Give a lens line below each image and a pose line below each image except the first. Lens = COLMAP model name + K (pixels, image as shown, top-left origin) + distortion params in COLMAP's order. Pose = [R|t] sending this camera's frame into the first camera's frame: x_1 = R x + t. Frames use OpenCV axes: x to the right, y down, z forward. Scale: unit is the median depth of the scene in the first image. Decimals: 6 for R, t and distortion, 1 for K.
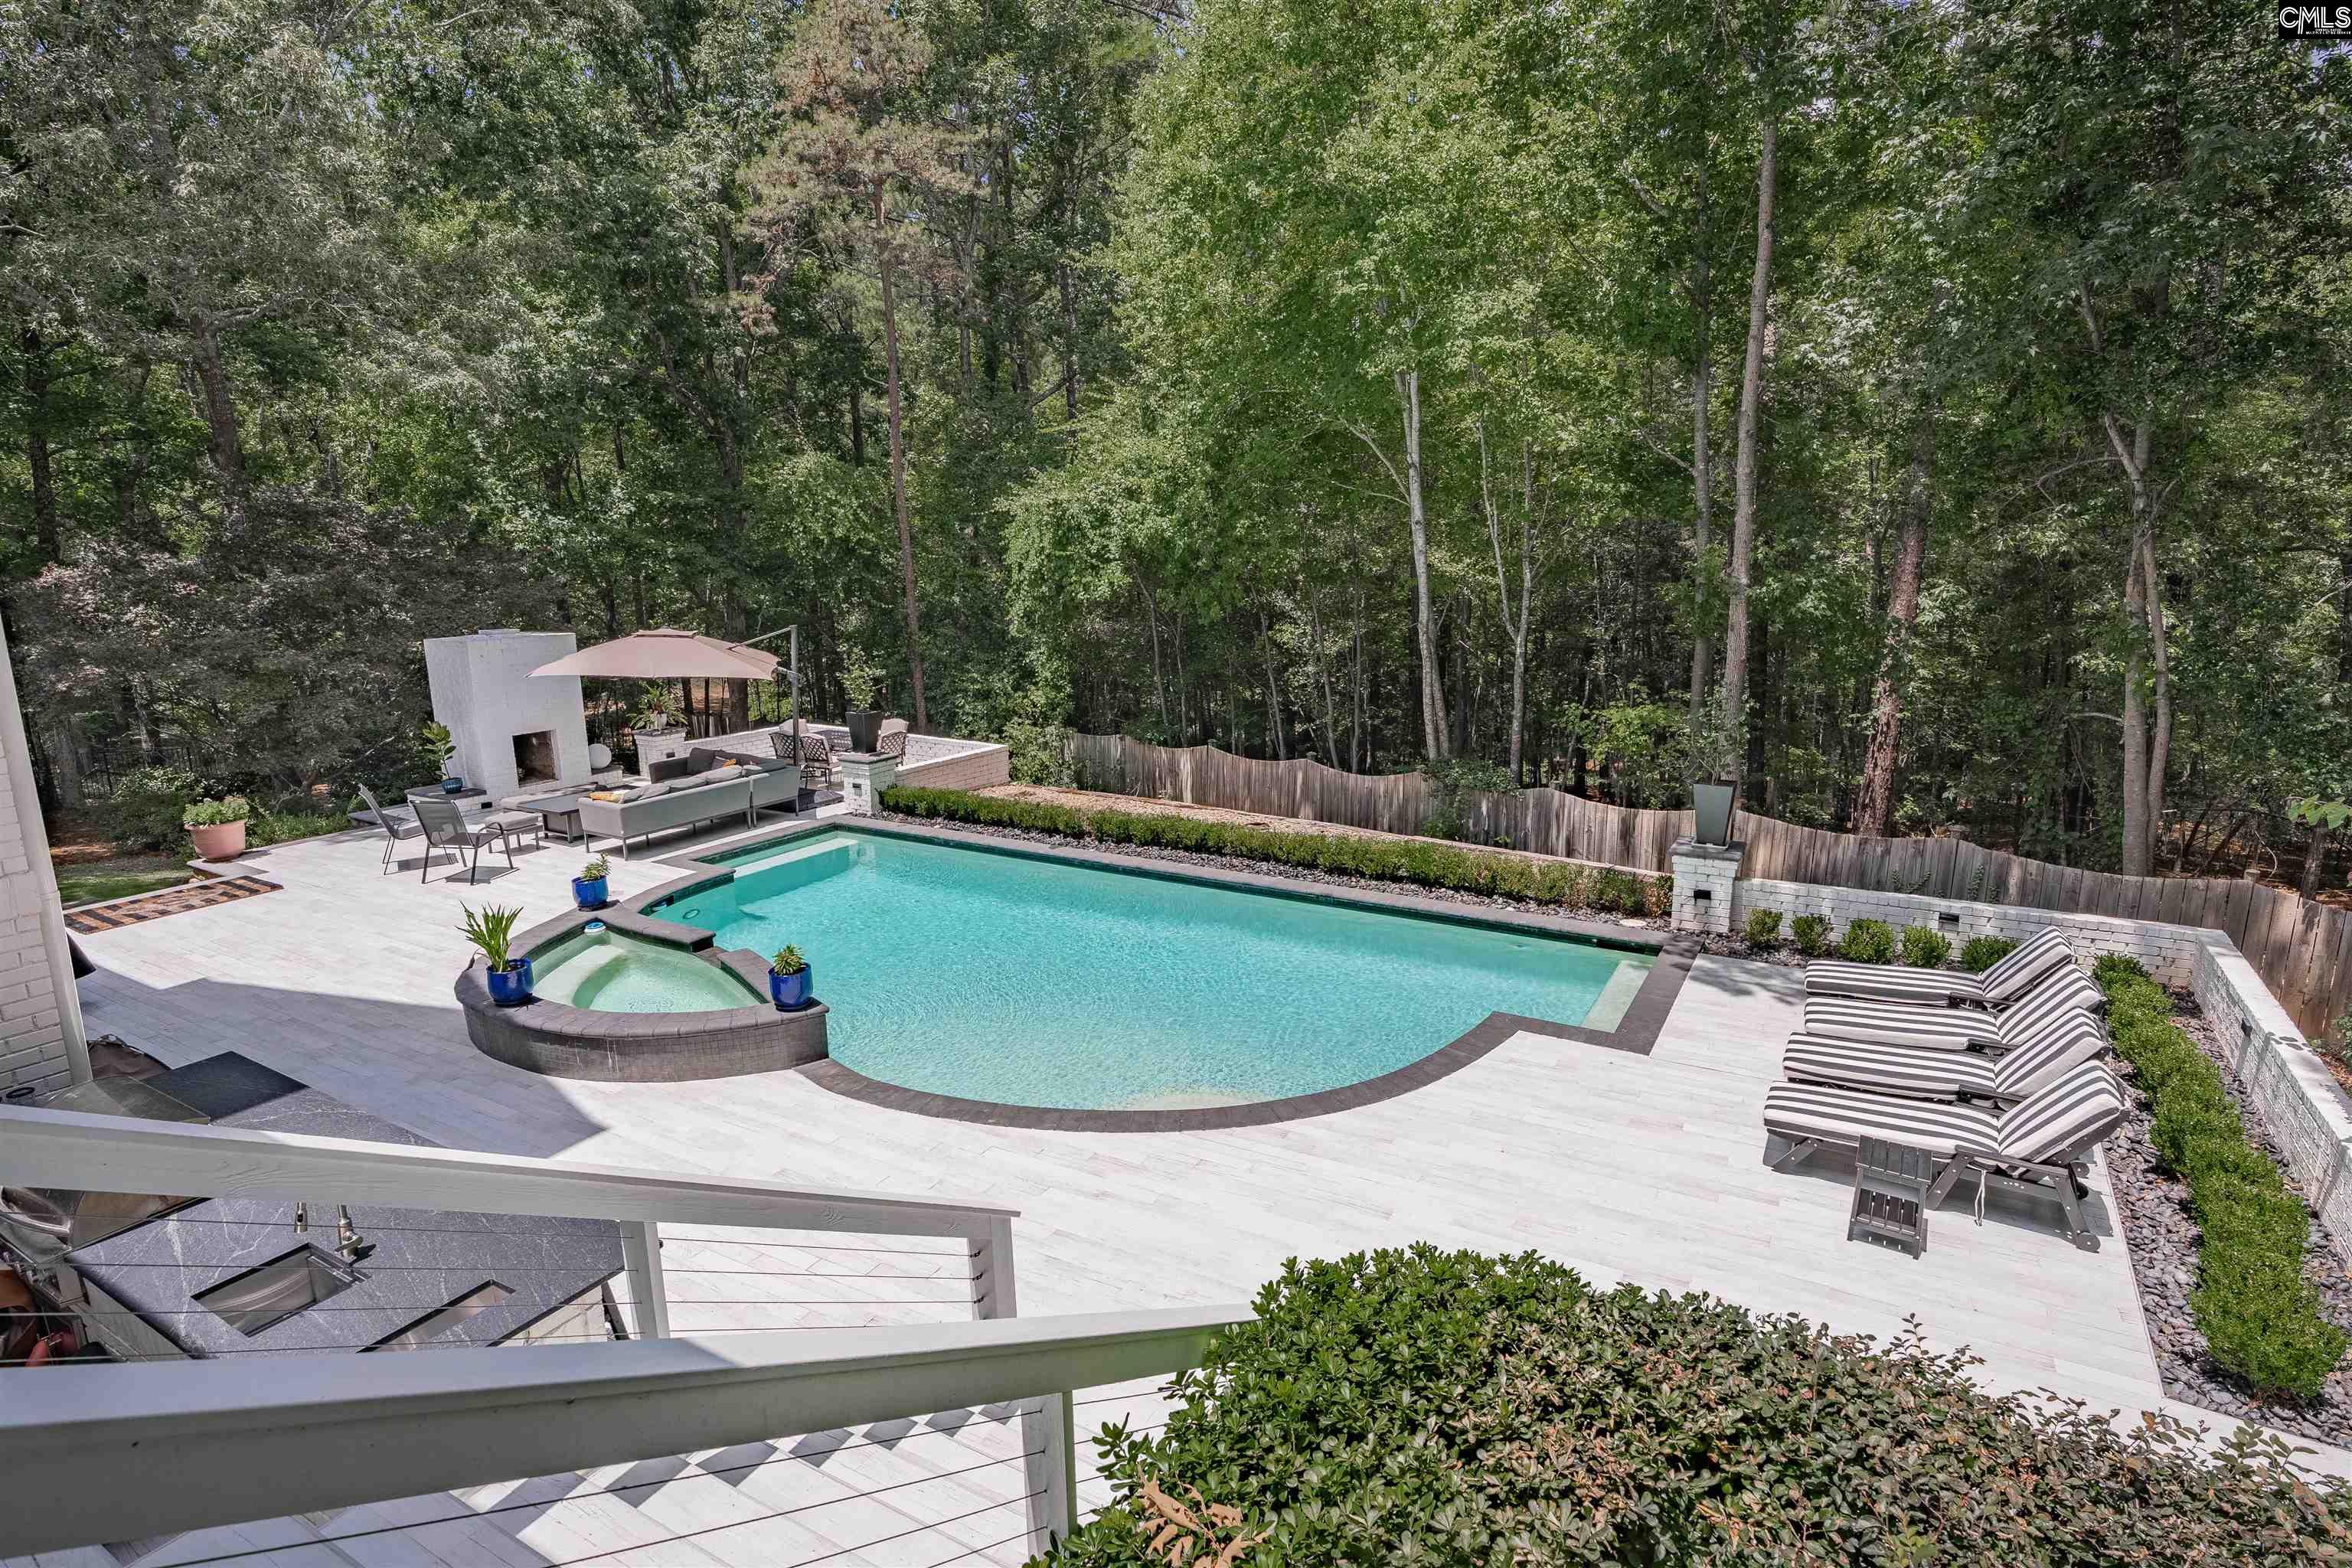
lens RADIAL K [[1077.3, 0, 1283.3], [0, 1077.3, 784.5], [0, 0, 1]] dist [-0.016726, 0.000152]
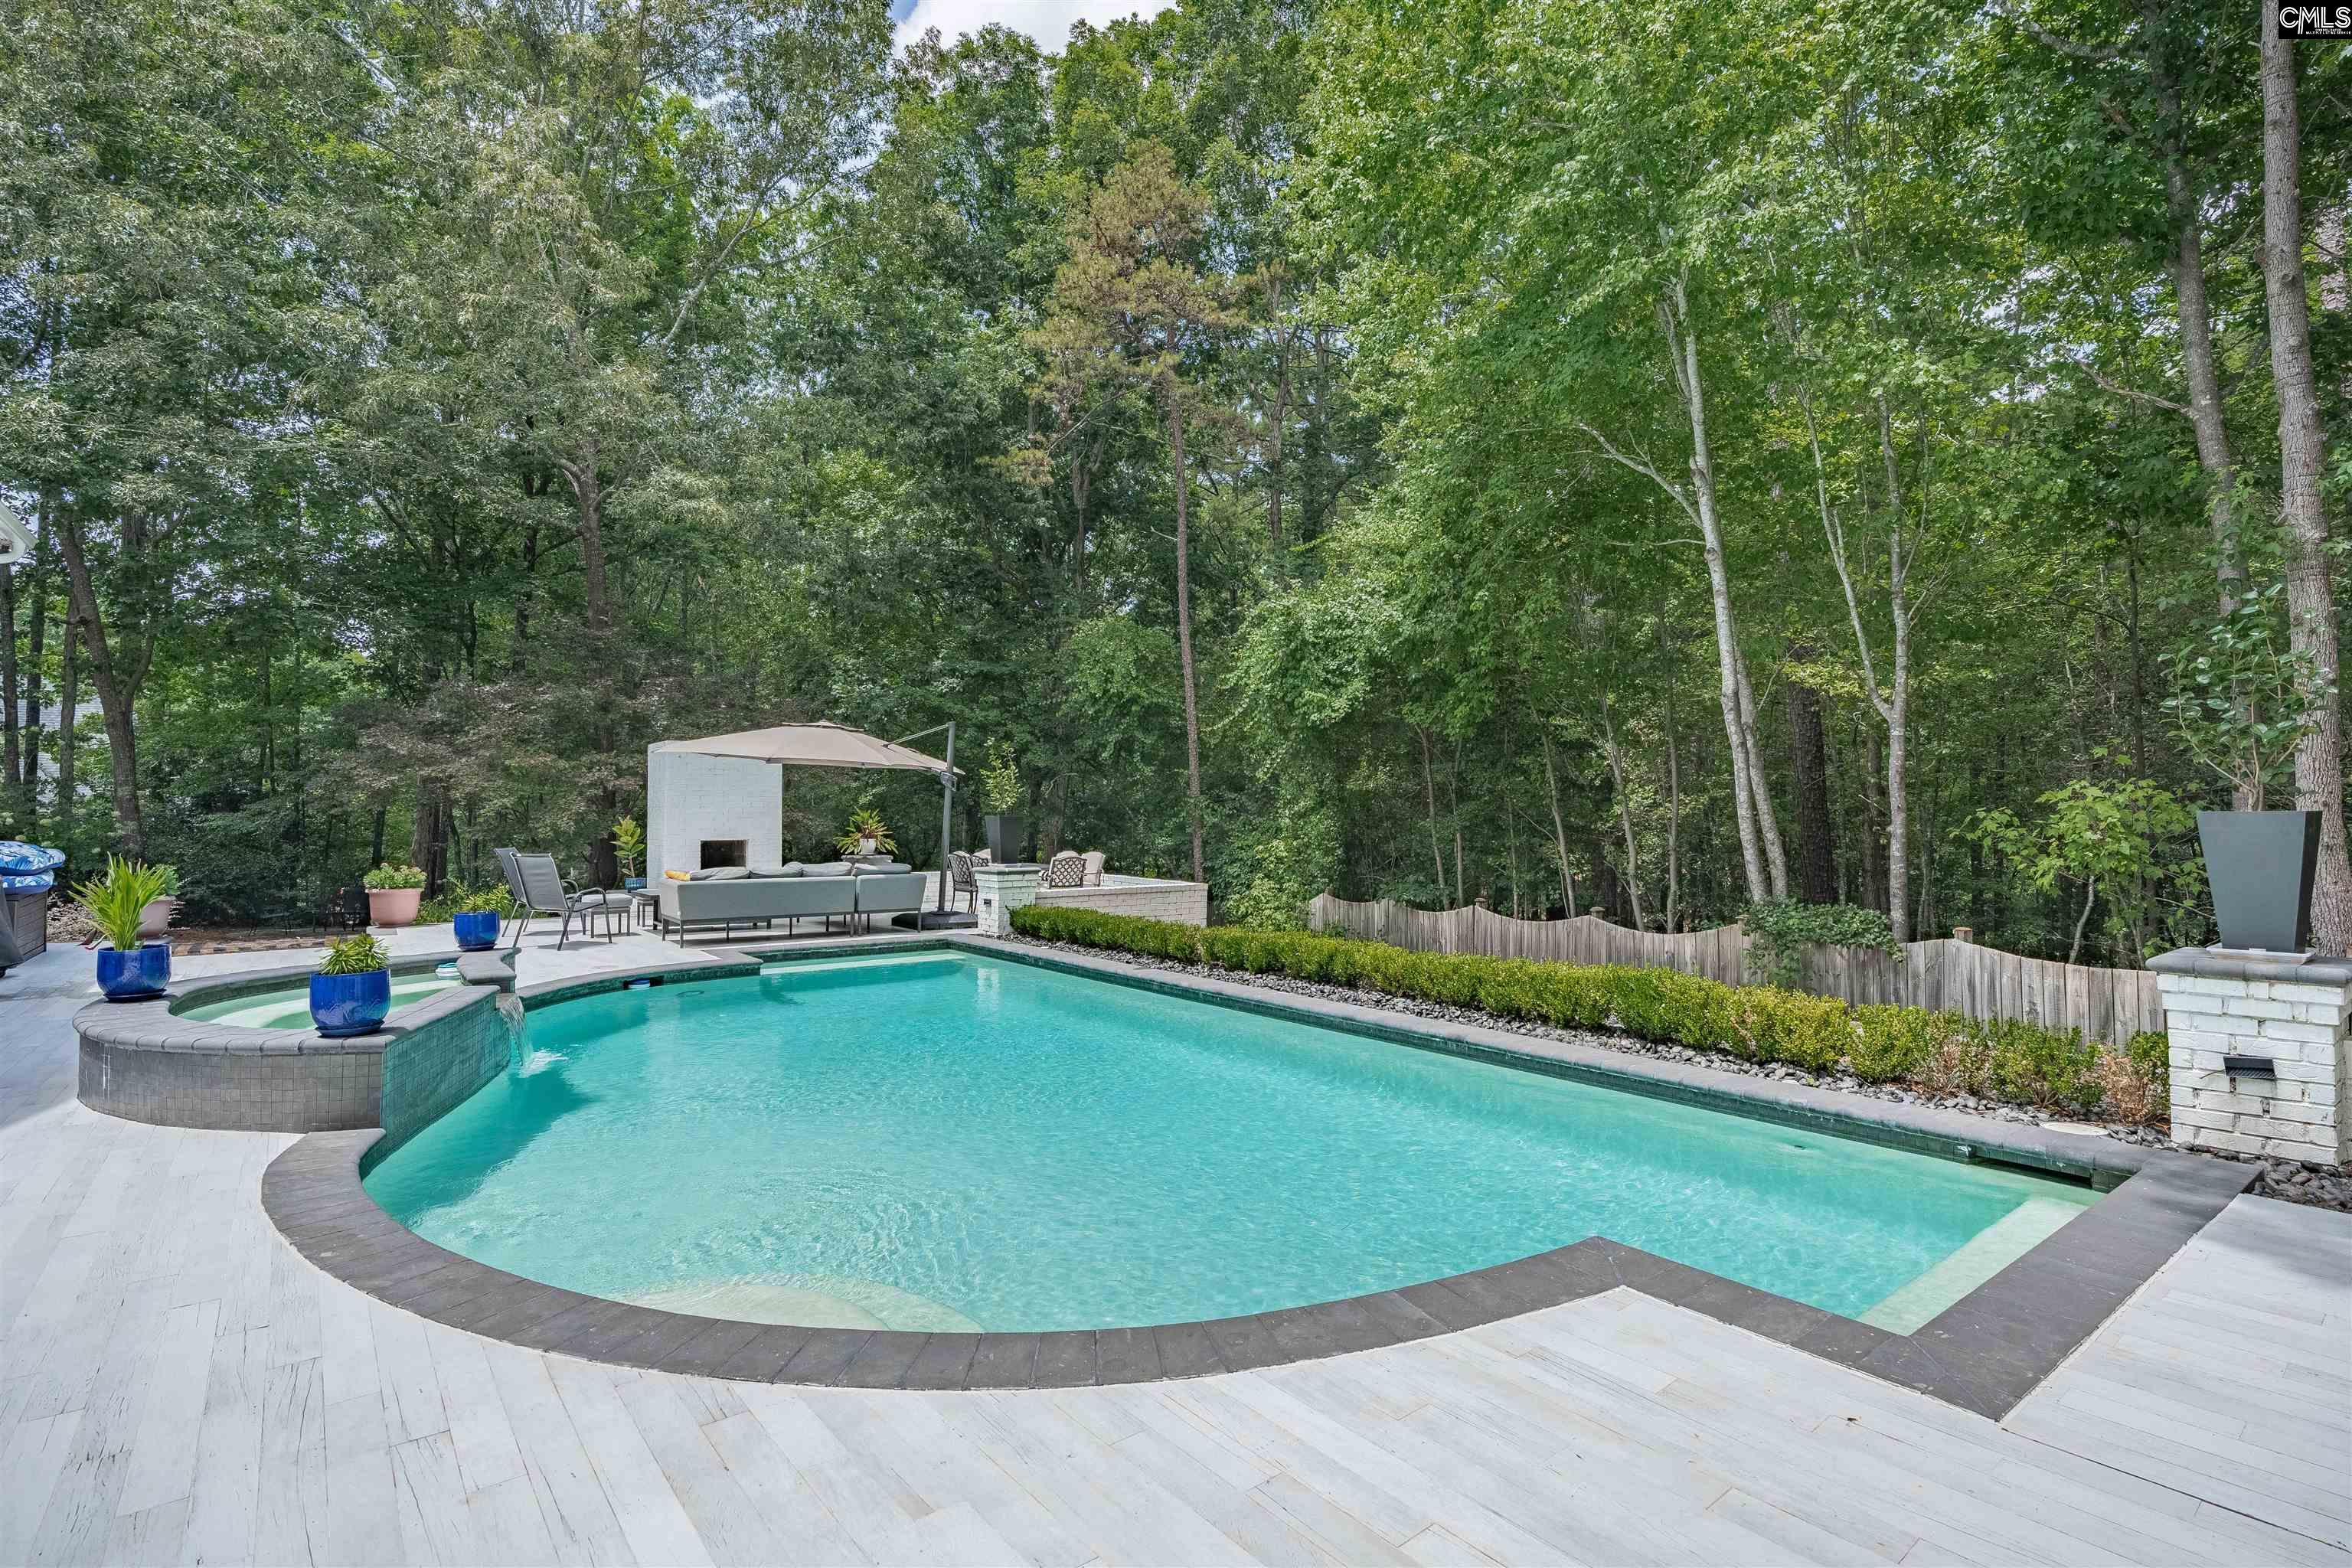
lens RADIAL K [[1168.0, 0, 1148.0], [0, 1168.0, 735.5], [0, 0, 1]] dist [-0.019650, 0.001041]
pose [[0.913842, -0.017364, -0.405698, 0.163877], [-0.072584, 0.976010, -0.205272, 0.092858], [0.399529, 0.217034, 0.890659, 0.360600]]
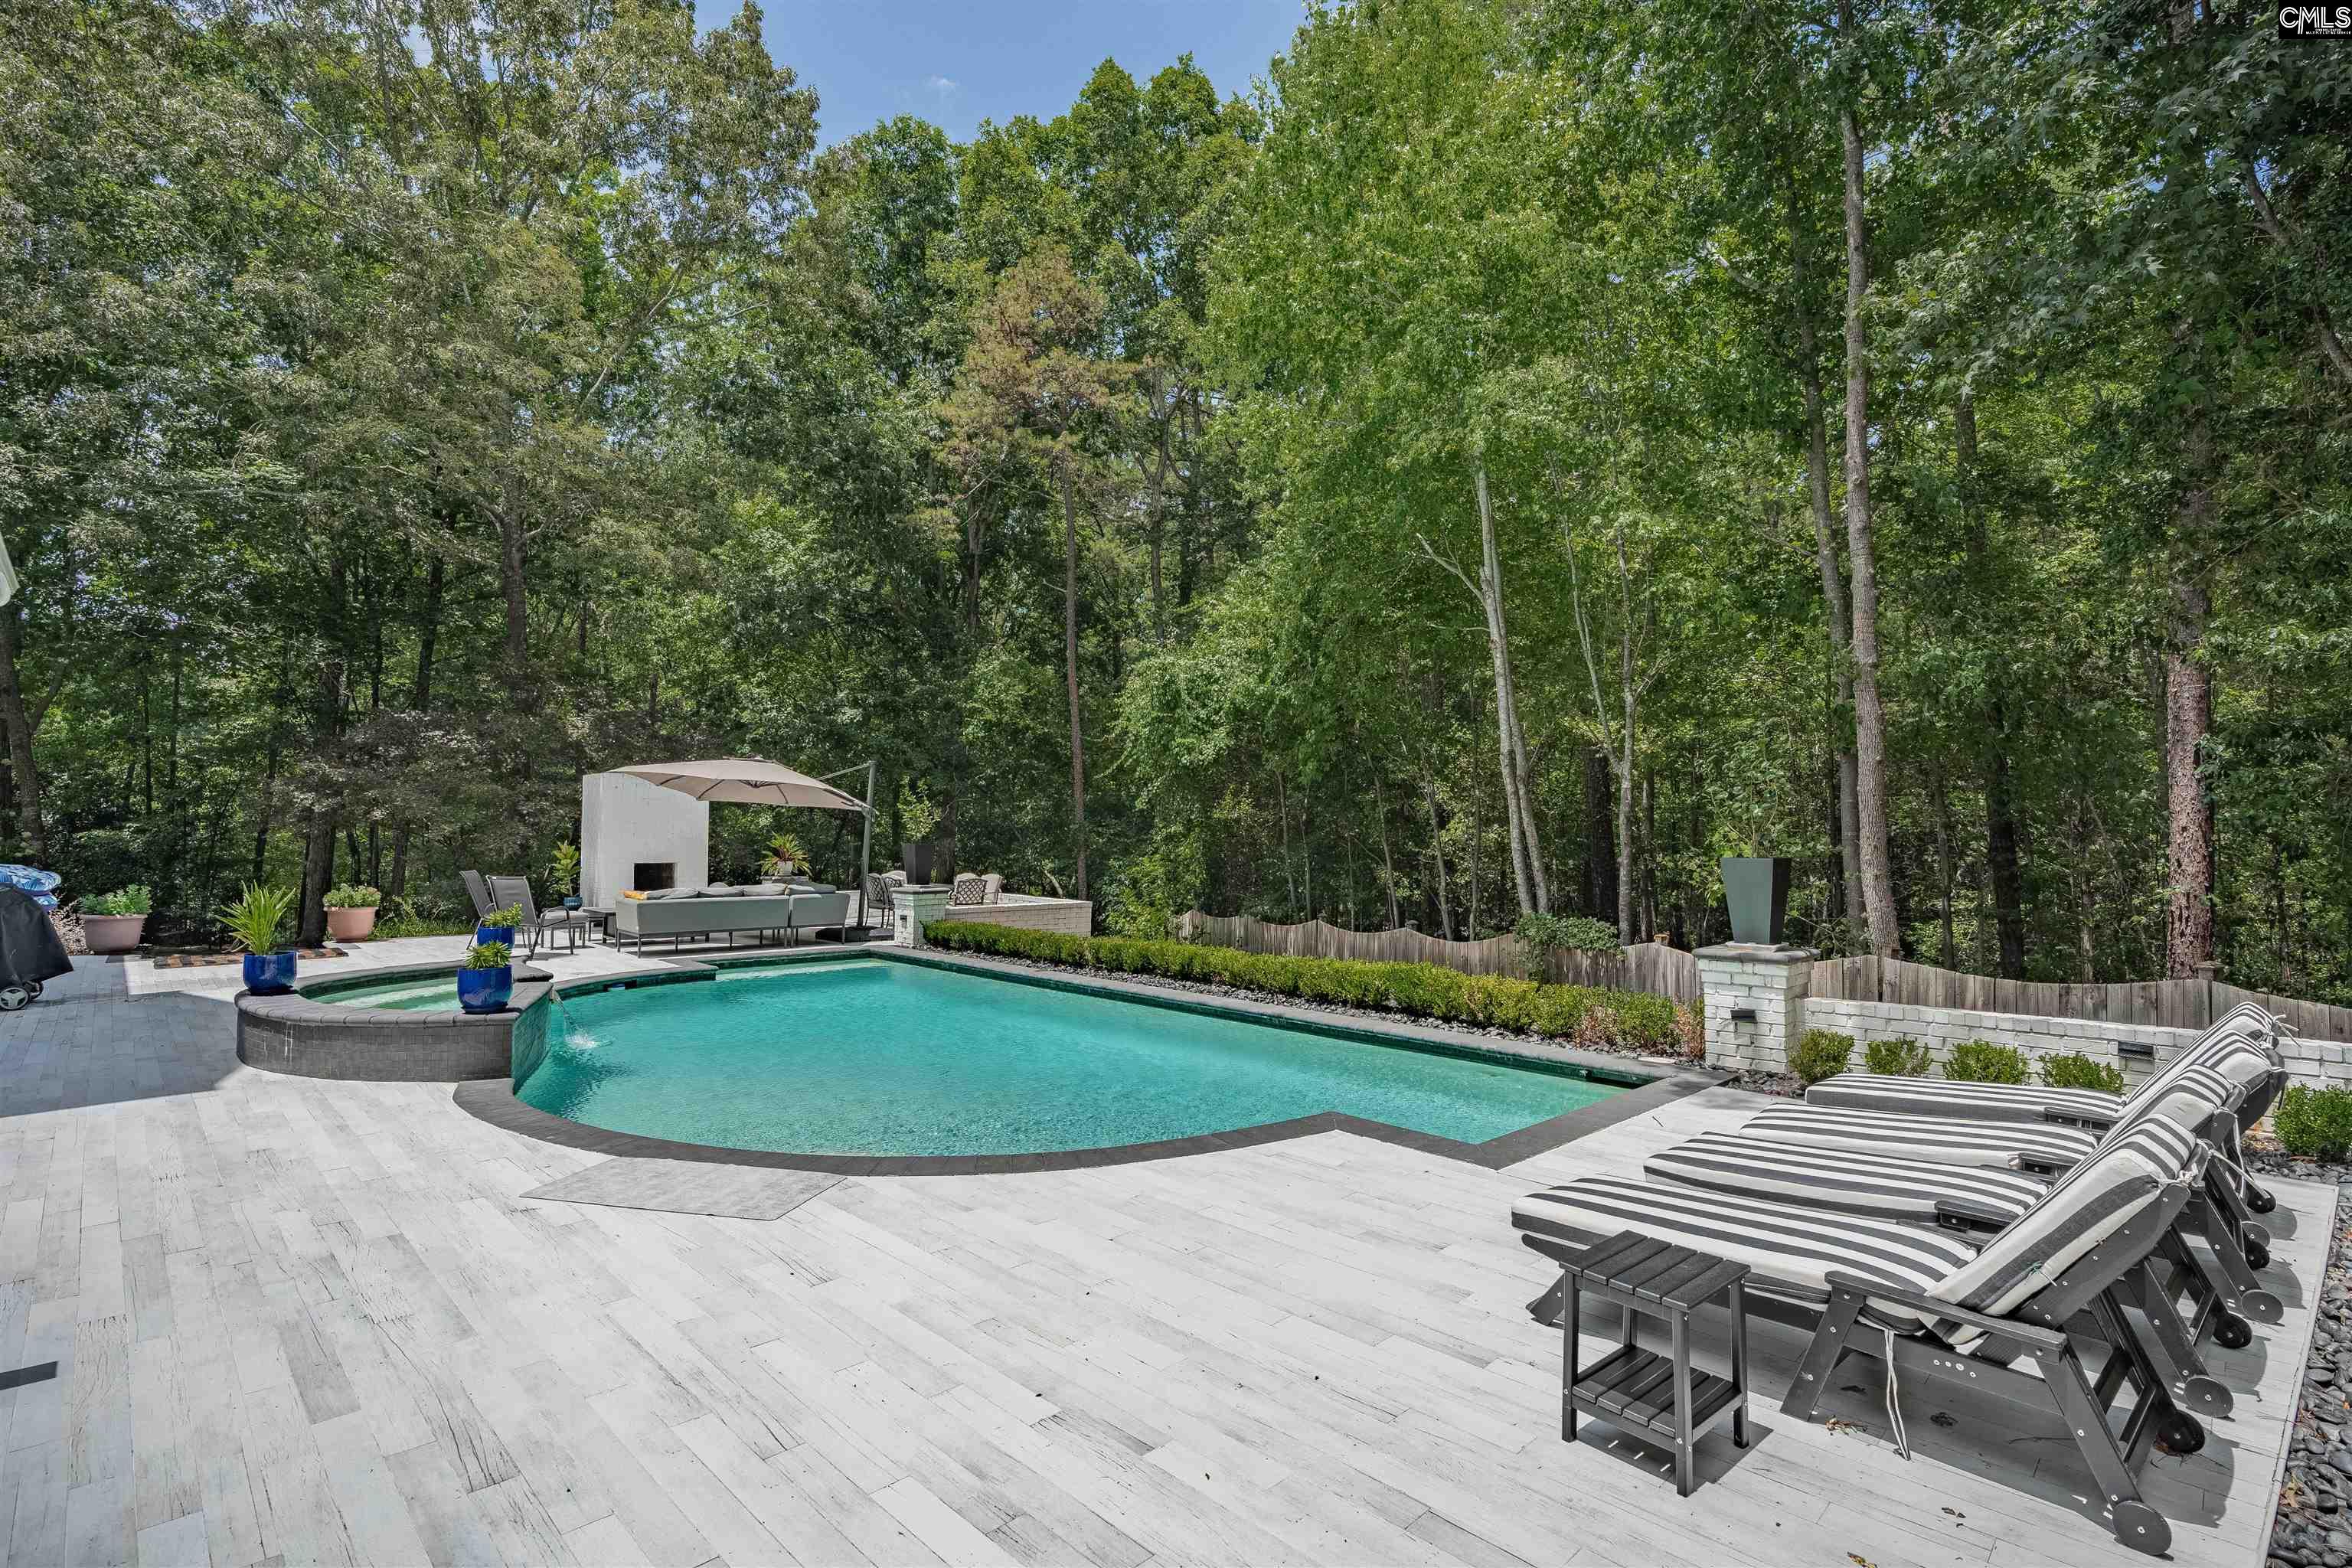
lens RADIAL K [[1090.3, 0, 1179.3], [0, 1090.3, 771.5], [0, 0, 1]] dist [-0.020598, 0.000510]
pose [[0.959507, -0.000724, -0.281685, 0.221141], [-0.059852, 0.976639, -0.206384, 0.107437], [0.275254, 0.214887, 0.937048, 0.190768]]
